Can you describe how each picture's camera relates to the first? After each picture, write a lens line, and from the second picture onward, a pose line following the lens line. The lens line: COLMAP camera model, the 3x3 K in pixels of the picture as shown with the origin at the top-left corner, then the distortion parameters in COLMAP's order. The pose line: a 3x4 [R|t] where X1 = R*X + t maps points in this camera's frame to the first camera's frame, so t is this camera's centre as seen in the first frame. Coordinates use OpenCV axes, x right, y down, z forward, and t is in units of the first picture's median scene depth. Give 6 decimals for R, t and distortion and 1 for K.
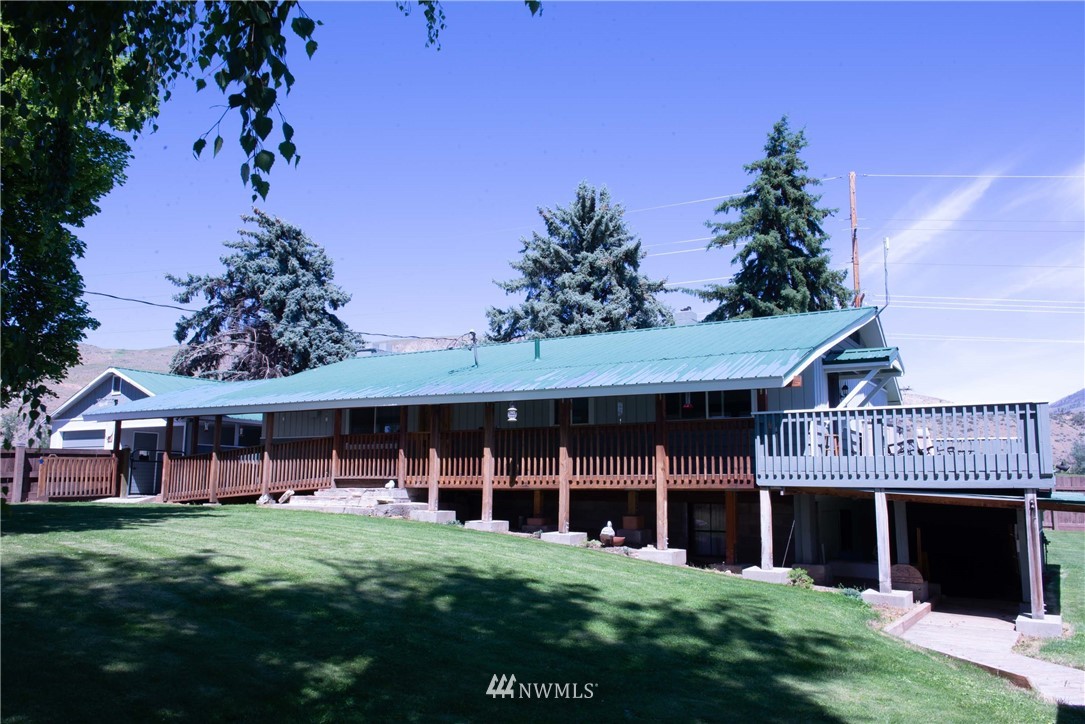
lens RADIAL K [[847.2, 0, 542.5], [0, 847.2, 362.0], [0, 0, 1]] dist [-0.023562, -0.001257]
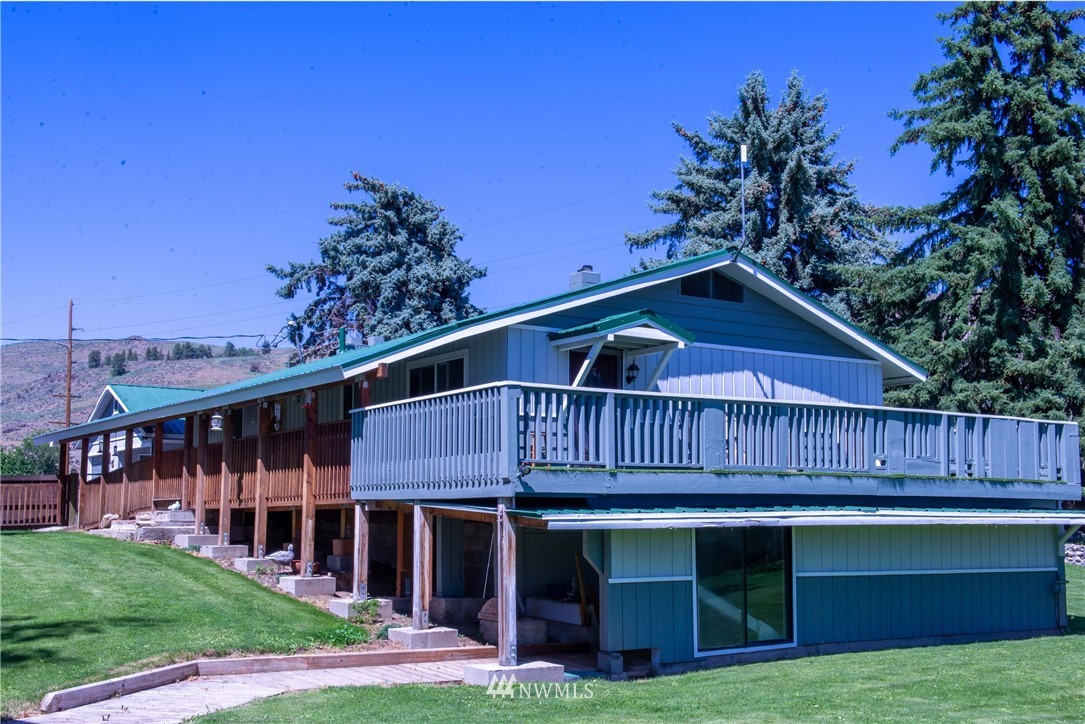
lens RADIAL K [[1263.3, 0, 542.5], [0, 1263.3, 362.0], [0, 0, 1]] dist [0.047609, 0.008137]
pose [[0.892053, -0.059268, -0.448027, 0.368158], [0.066535, 0.997784, 0.000483, 0.009130], [0.447006, -0.030240, 0.894020, -0.005878]]
